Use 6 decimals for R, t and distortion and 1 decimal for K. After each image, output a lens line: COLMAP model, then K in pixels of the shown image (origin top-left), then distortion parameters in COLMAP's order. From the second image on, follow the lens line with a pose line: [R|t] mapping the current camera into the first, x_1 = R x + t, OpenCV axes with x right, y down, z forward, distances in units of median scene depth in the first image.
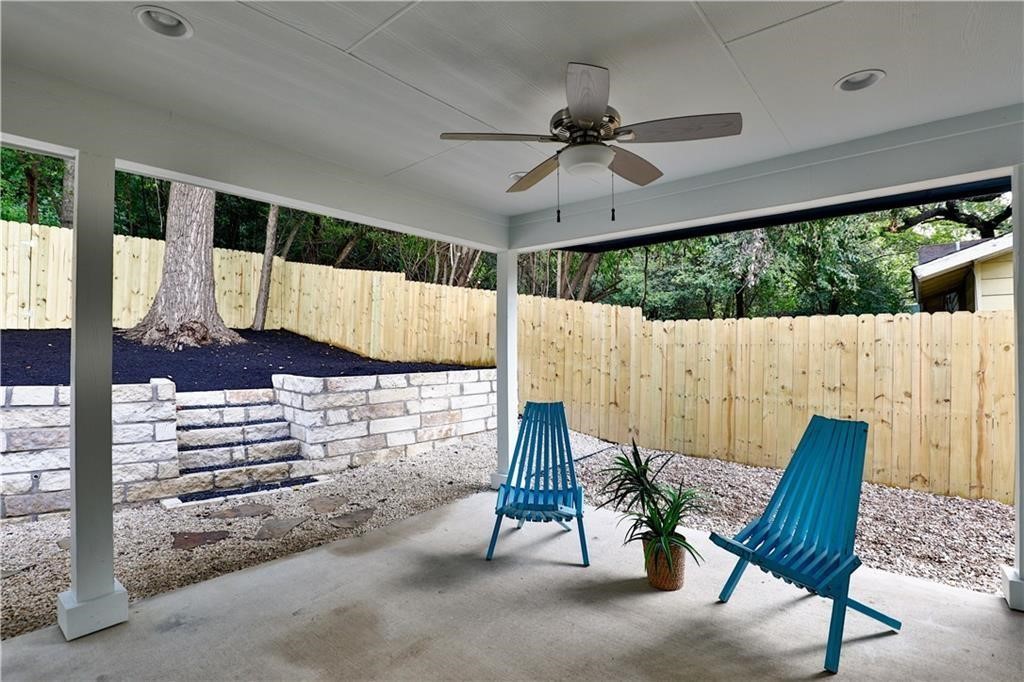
lens RADIAL K [[505.7, 0, 512.0], [0, 505.7, 341.0], [0, 0, 1]] dist [-0.024820, 0.001798]
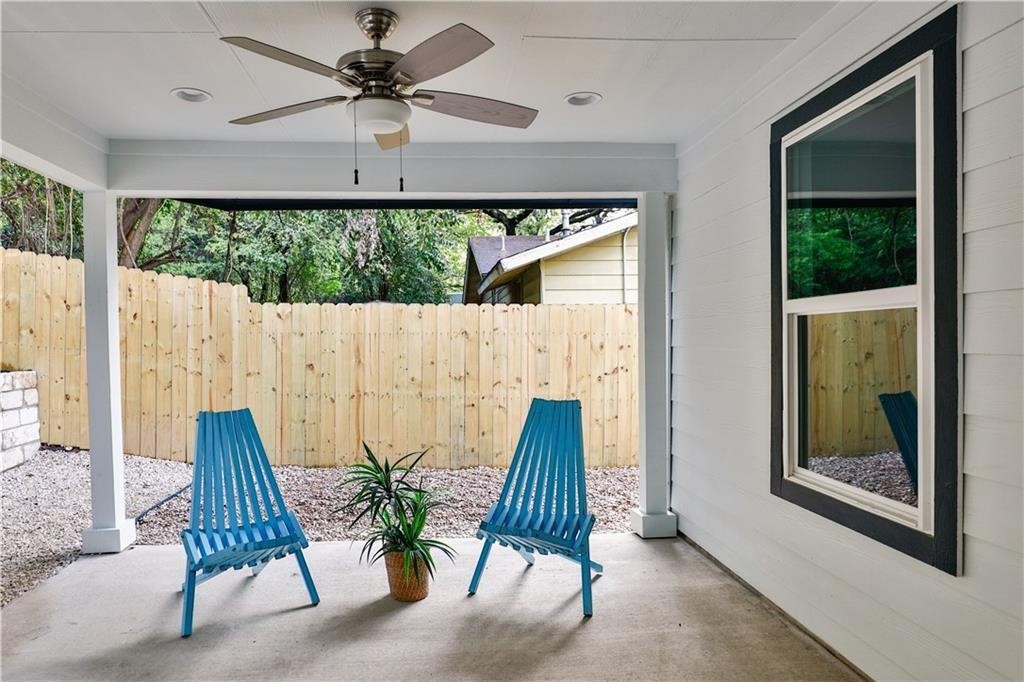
lens RADIAL K [[640.8, 0, 512.0], [0, 640.8, 341.0], [0, 0, 1]] dist [-0.015358, 0.003281]
pose [[0.713307, -0.007531, 0.700811, -0.174349], [-0.004599, 0.999870, 0.015425, 0.002115], [-0.700836, -0.014226, 0.713180, 0.024671]]
